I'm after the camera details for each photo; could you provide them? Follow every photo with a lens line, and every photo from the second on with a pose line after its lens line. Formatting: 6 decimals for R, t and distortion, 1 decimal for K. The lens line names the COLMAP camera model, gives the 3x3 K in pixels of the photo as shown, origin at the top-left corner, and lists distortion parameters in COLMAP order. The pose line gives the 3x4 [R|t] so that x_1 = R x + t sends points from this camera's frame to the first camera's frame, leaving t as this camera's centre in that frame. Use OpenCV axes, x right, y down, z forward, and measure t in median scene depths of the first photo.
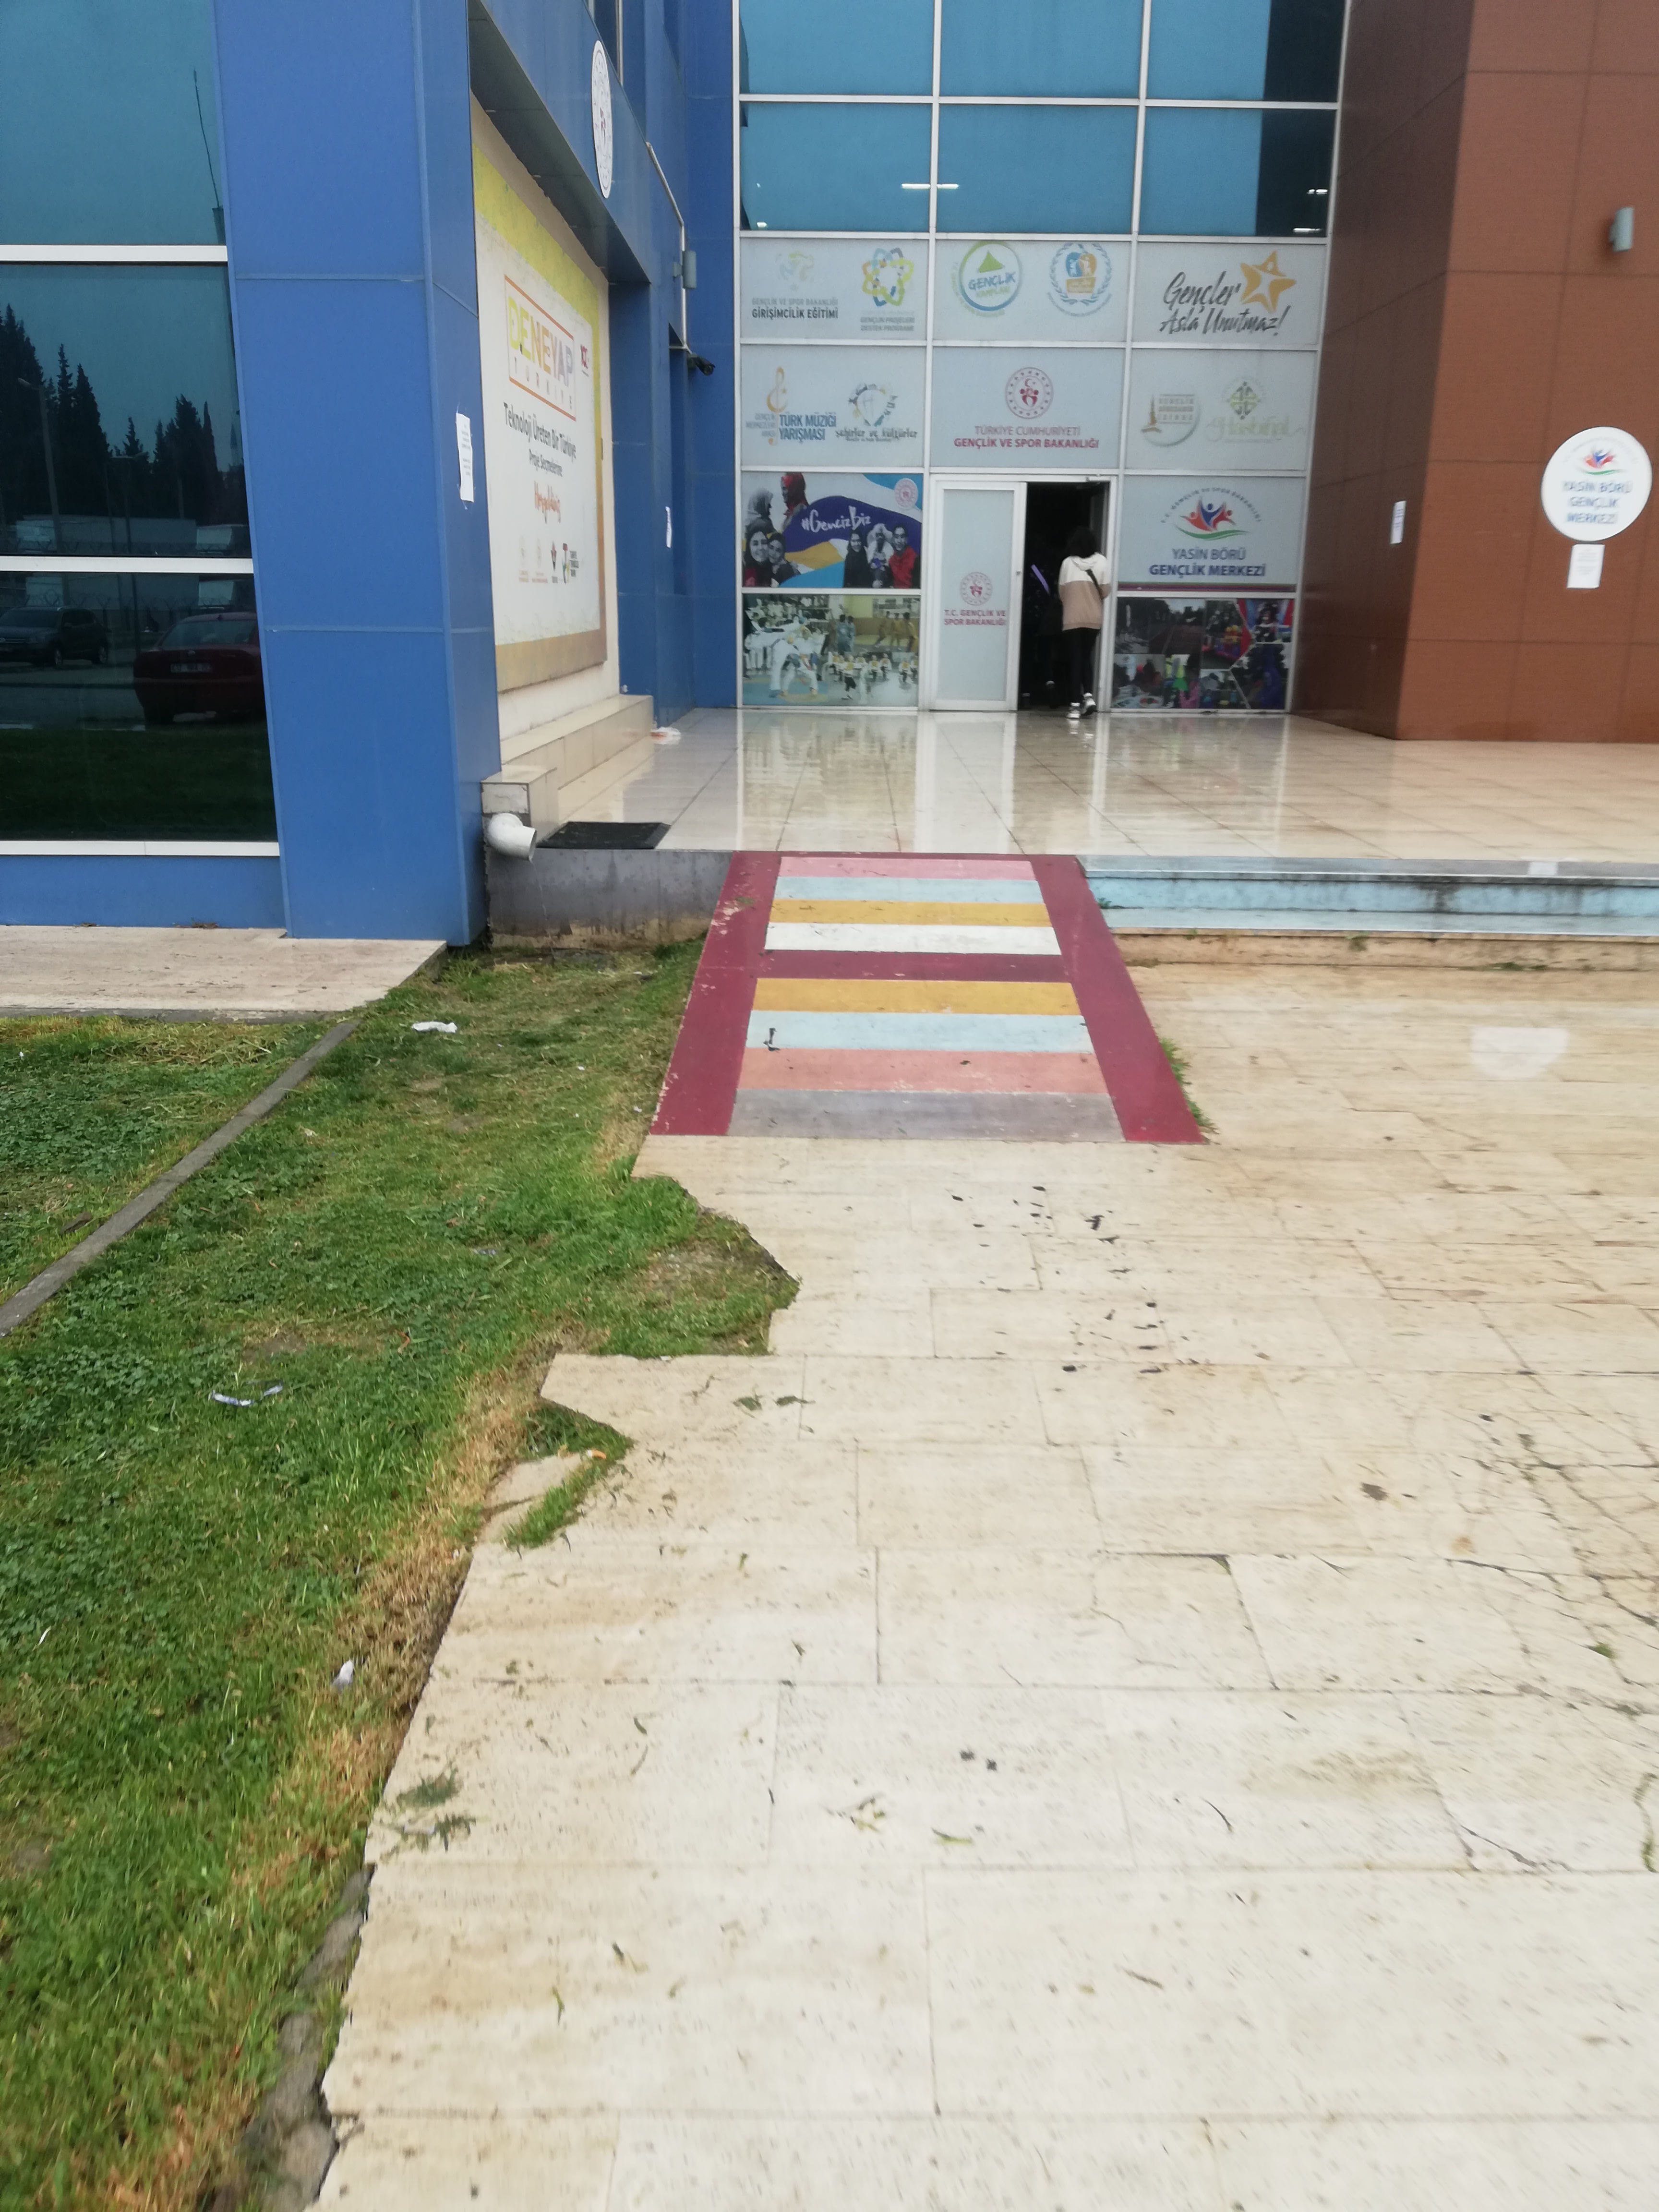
lens RADIAL K [[1672.1, 0, 836.9], [0, 1672.1, 1103.3], [0, 0, 1]] dist [0.050899, -0.071930]
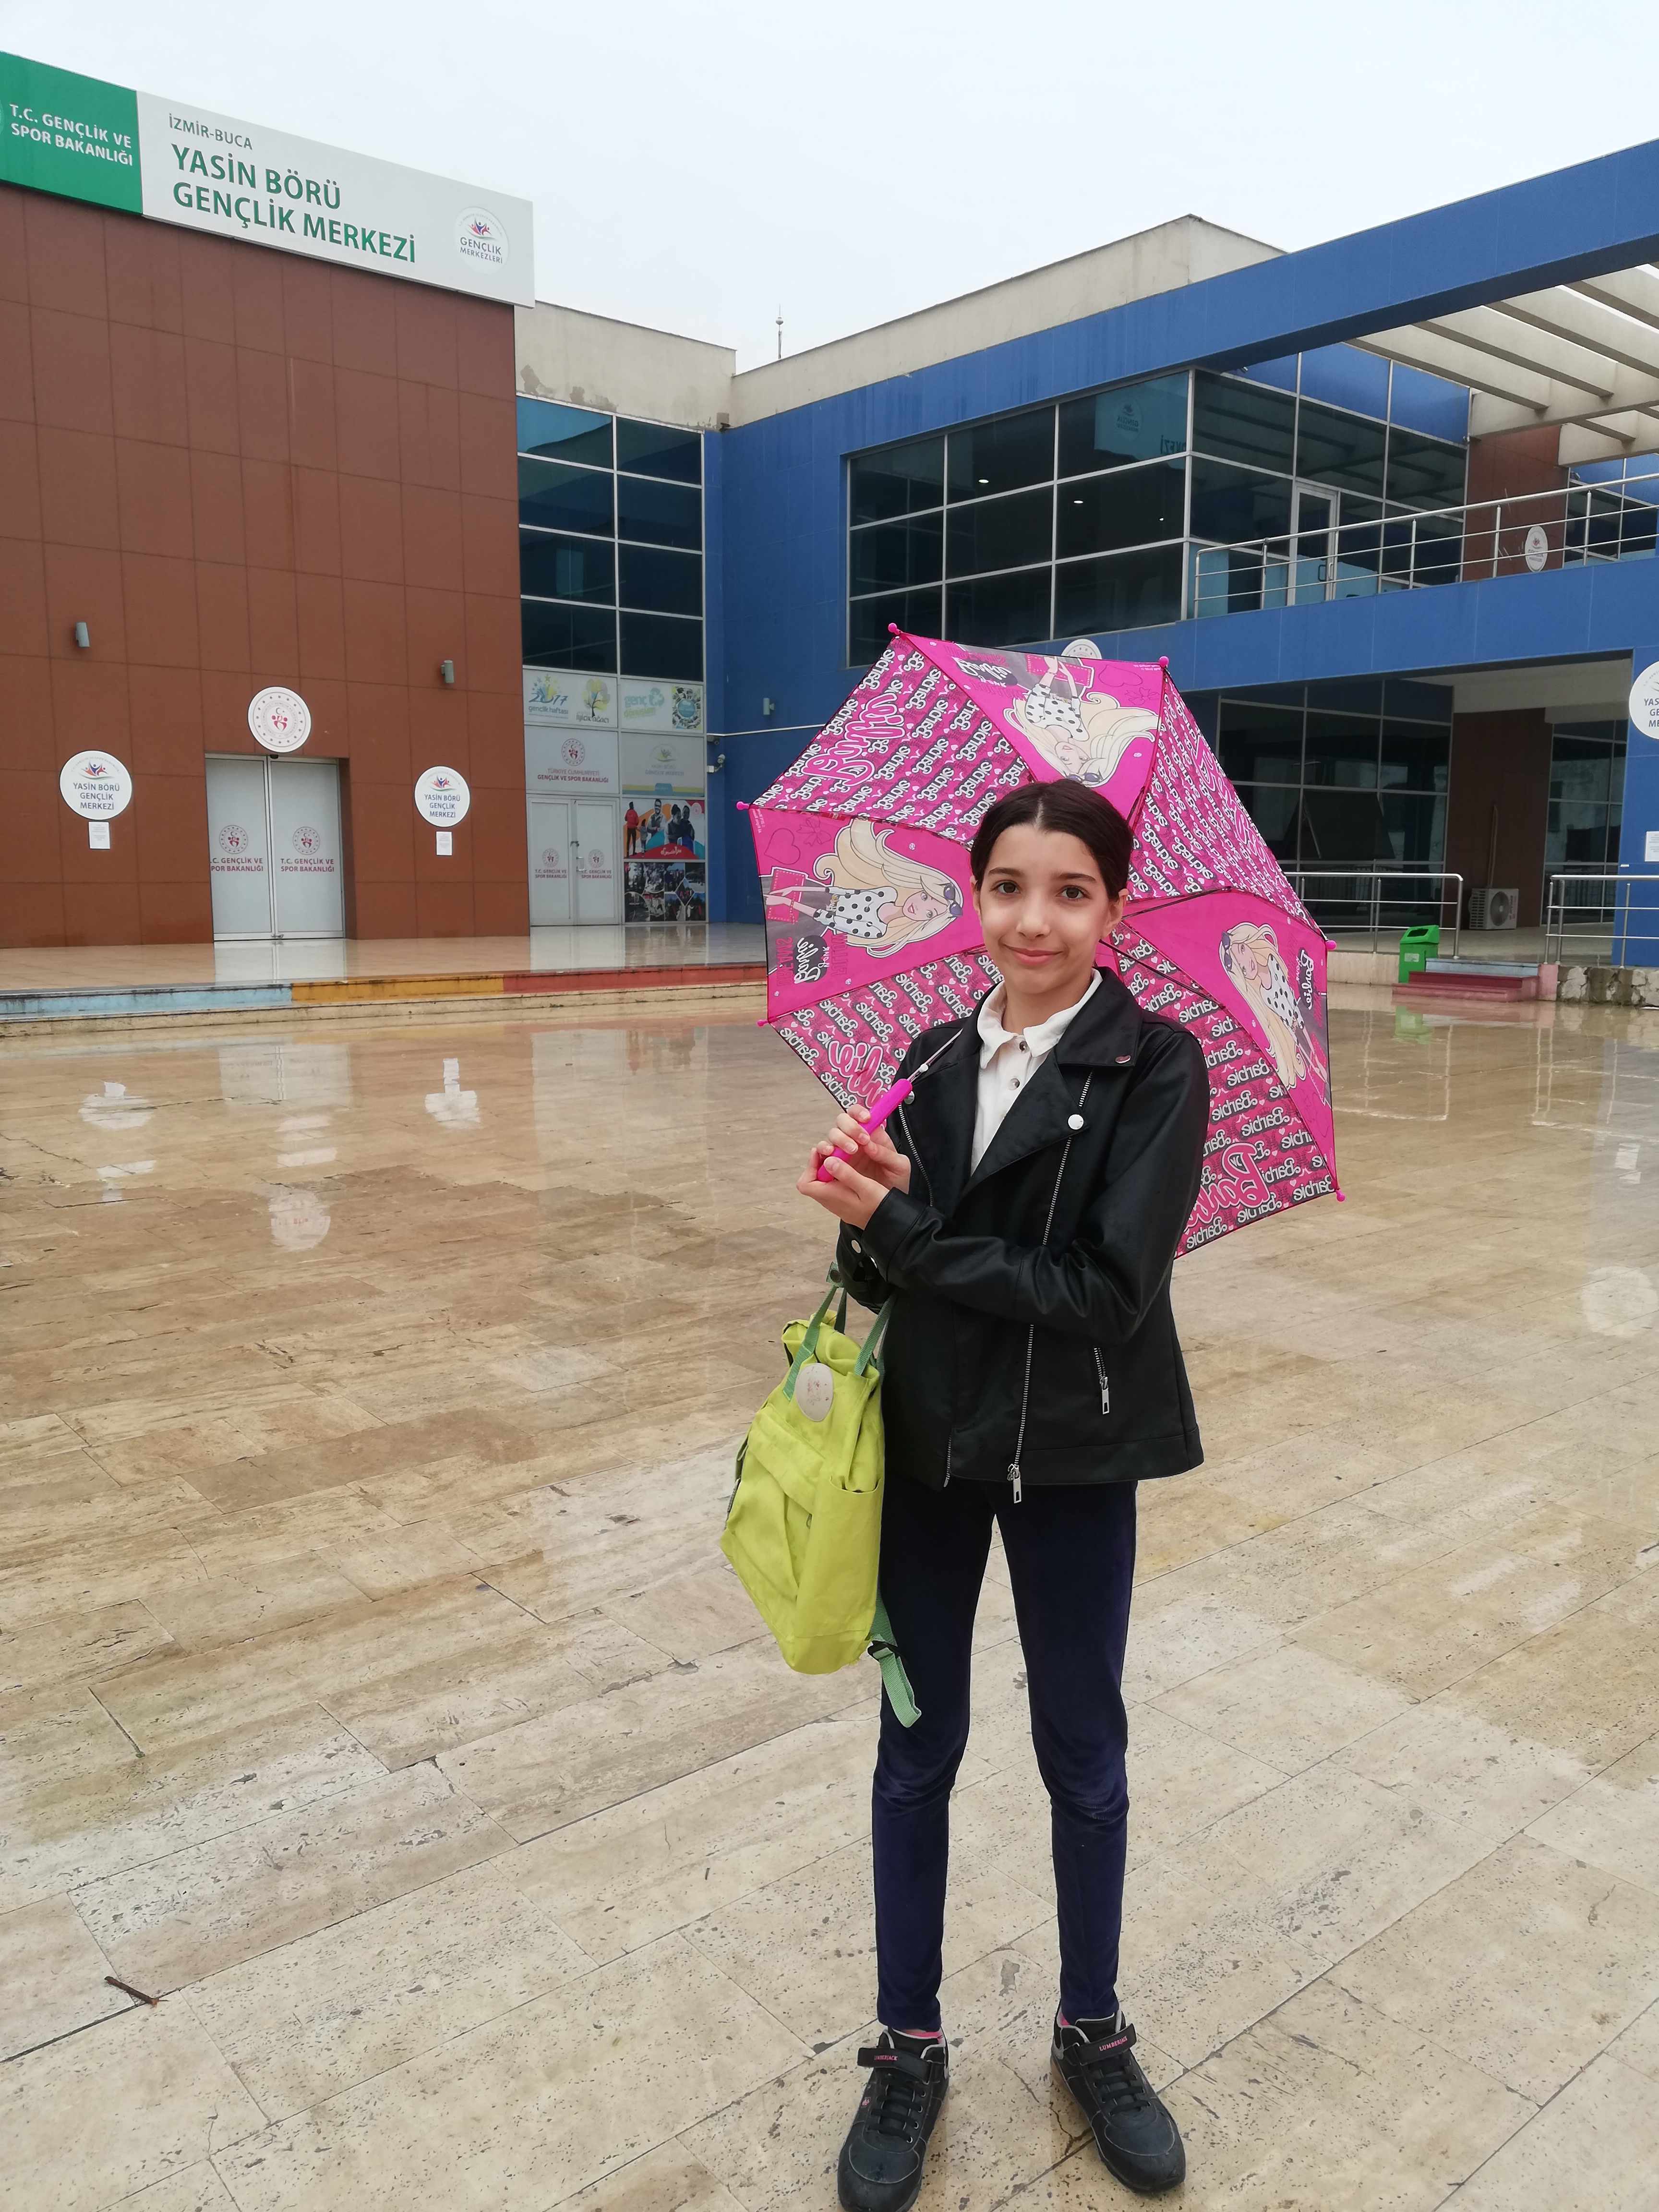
lens RADIAL K [[1672.1, 0, 836.9], [0, 1672.1, 1103.3], [0, 0, 1]] dist [0.050899, -0.071930]
pose [[0.761039, -0.099983, 0.640955, -0.062700], [0.188442, 0.979518, -0.070951, 0.167093], [-0.620733, 0.174780, 0.764292, -0.583614]]
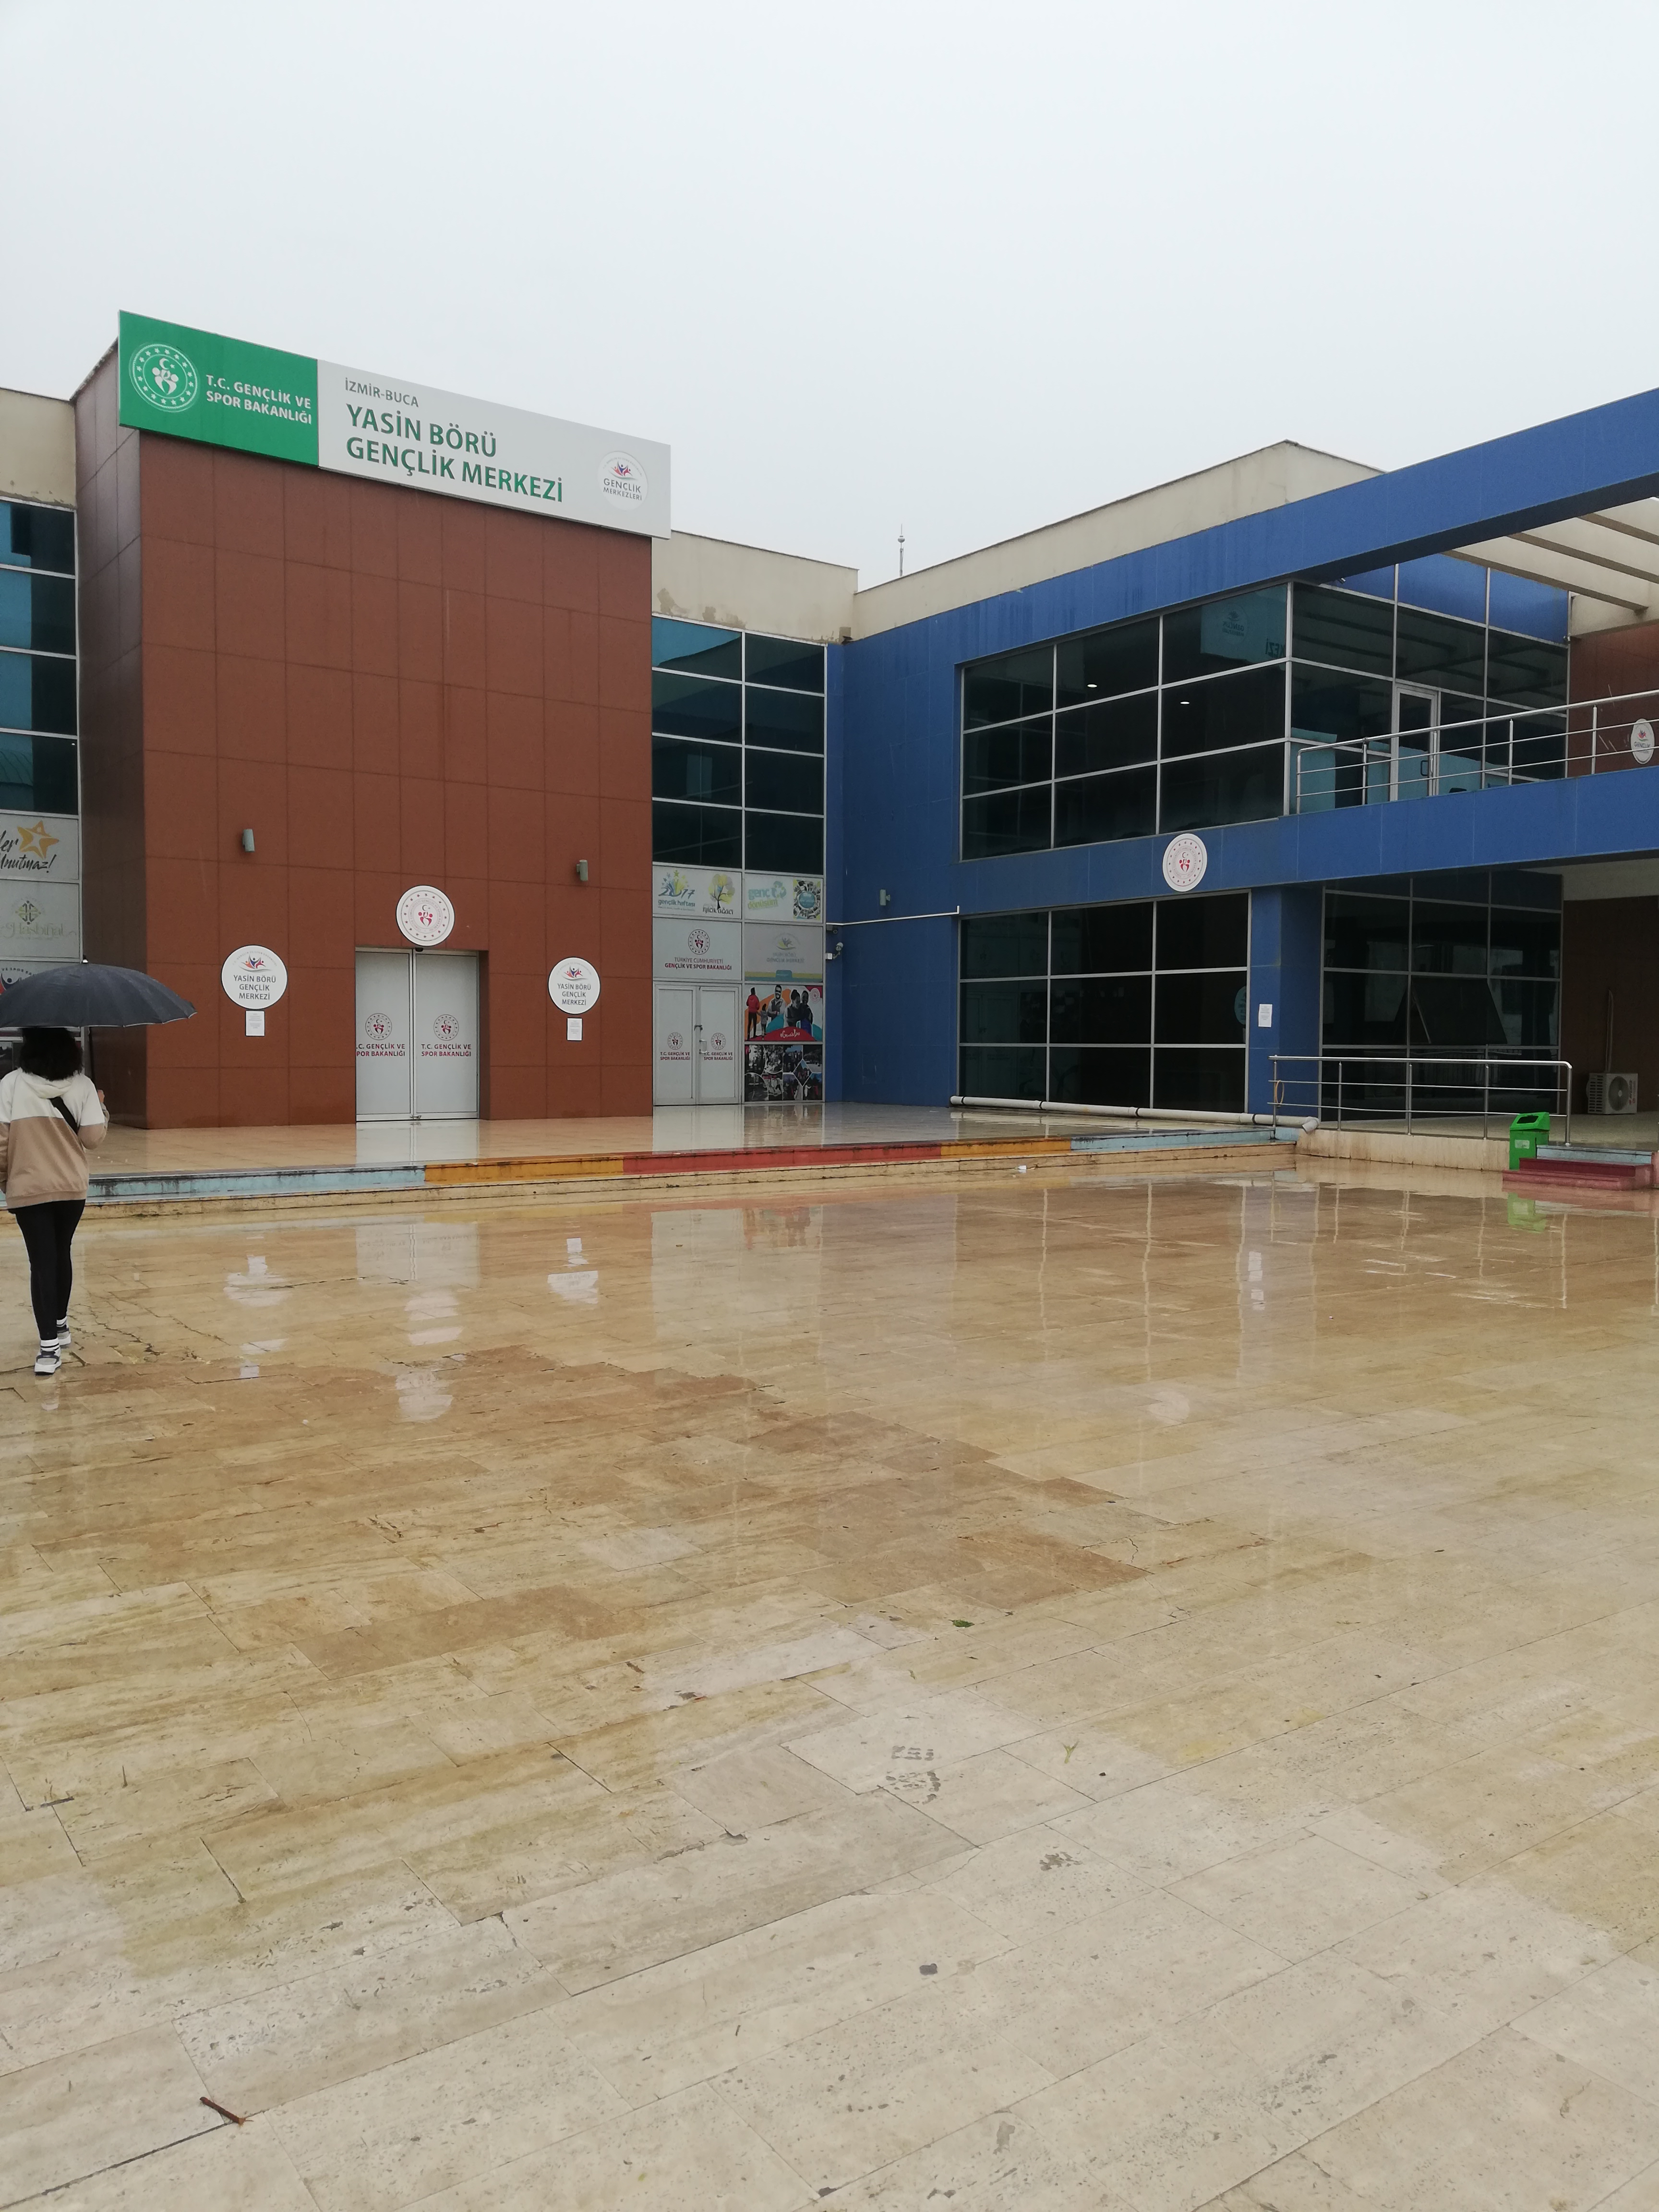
lens RADIAL K [[1658.5, 0, 839.2], [0, 1658.5, 1099.0], [0, 0, 1]] dist [0.060080, -0.068626]
pose [[0.806014, -0.028815, 0.591195, -0.070523], [0.171828, 0.967192, -0.187122, 0.165462], [-0.566407, 0.252407, 0.784521, -0.615099]]
